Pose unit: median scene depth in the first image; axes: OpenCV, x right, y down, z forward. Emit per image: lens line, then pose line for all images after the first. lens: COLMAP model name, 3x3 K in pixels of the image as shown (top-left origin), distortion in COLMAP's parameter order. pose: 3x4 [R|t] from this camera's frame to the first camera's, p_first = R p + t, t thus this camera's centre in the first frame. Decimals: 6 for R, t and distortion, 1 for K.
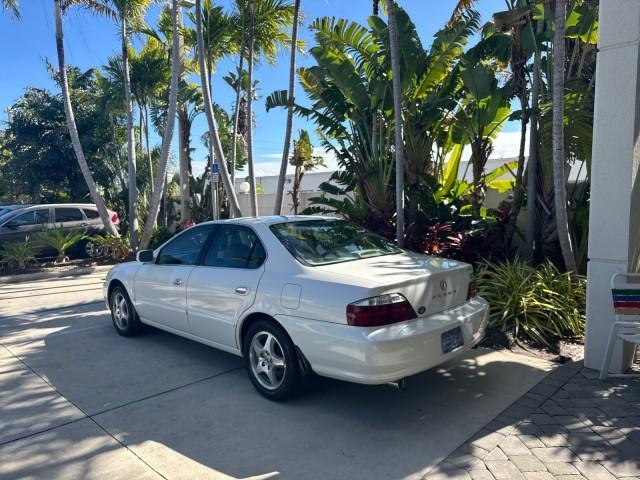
lens RADIAL K [[457.5, 0, 320.0], [0, 457.5, 240.0], [0, 0, 1]] dist [-0.002985, -0.004614]
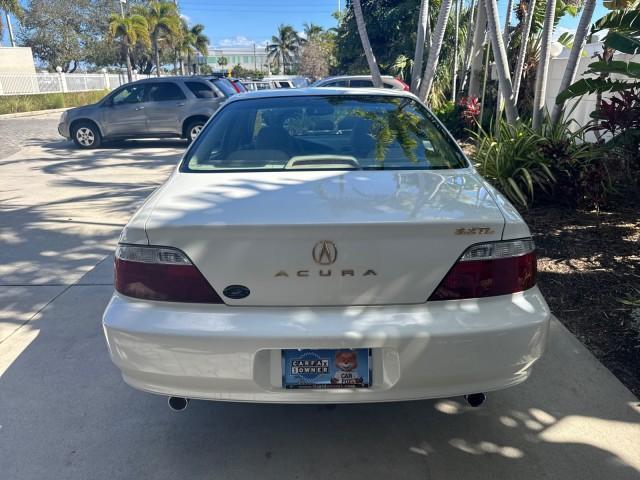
lens RADIAL K [[457.5, 0, 320.0], [0, 457.5, 240.0], [0, 0, 1]] dist [-0.002985, -0.004614]
pose [[0.692341, 0.234450, -0.682421, 0.583682], [-0.047855, 0.958580, 0.280776, -0.040485], [0.719982, -0.161735, 0.674883, 0.713123]]
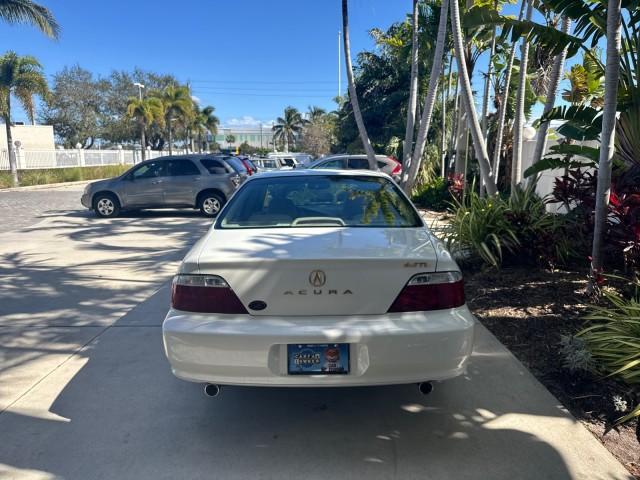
lens RADIAL K [[453.2, 0, 320.0], [0, 453.2, 240.0], [0, 0, 1]] dist [-0.000128, -0.001326]
pose [[0.688712, 0.130630, -0.713170, 0.755945], [-0.052450, 0.990035, 0.130691, -0.046301], [0.723136, -0.052603, 0.688700, 0.562280]]
